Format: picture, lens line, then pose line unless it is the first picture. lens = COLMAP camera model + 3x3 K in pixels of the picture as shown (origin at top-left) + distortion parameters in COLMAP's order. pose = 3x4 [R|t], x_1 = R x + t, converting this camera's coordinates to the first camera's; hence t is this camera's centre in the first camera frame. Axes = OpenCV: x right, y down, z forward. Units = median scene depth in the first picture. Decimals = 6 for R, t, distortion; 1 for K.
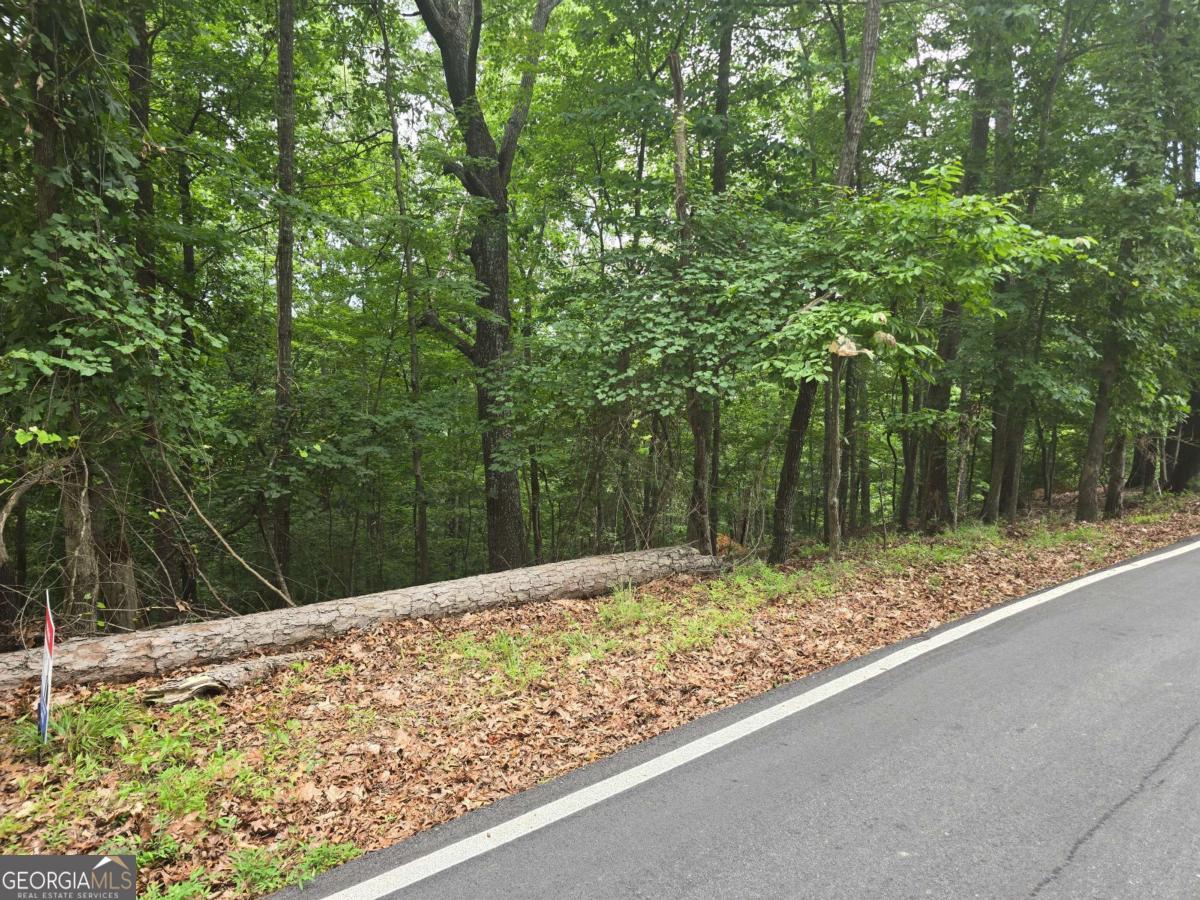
lens RADIAL K [[807.8, 0, 601.0], [0, 807.8, 448.0], [0, 0, 1]] dist [0.023238, -0.009183]
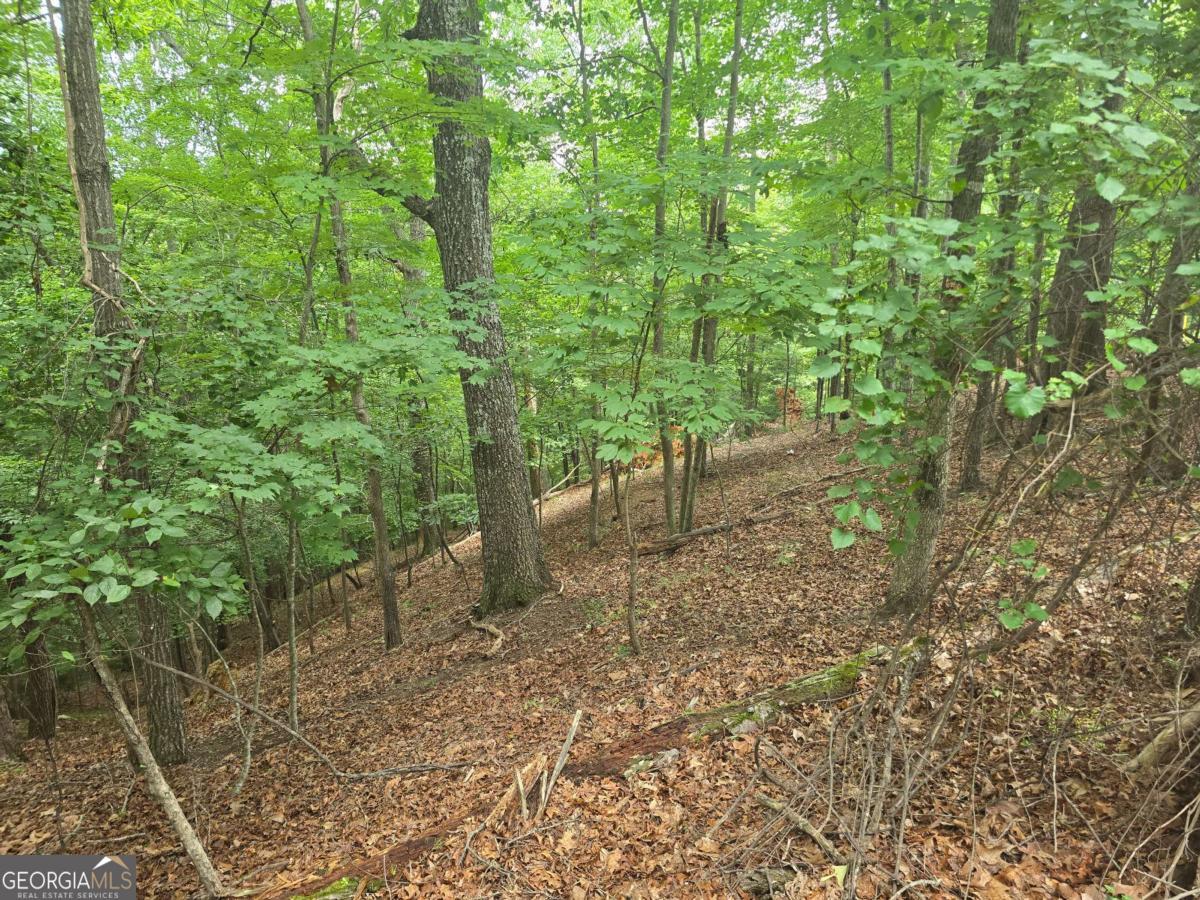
lens RADIAL K [[807.8, 0, 595.1], [0, 807.8, 454.9], [0, 0, 1]] dist [0.023238, -0.009183]
pose [[0.989356, -0.055543, 0.134499, -0.295096], [0.032471, 0.985249, 0.168019, -0.080279], [-0.141847, -0.161863, 0.976565, 0.786222]]
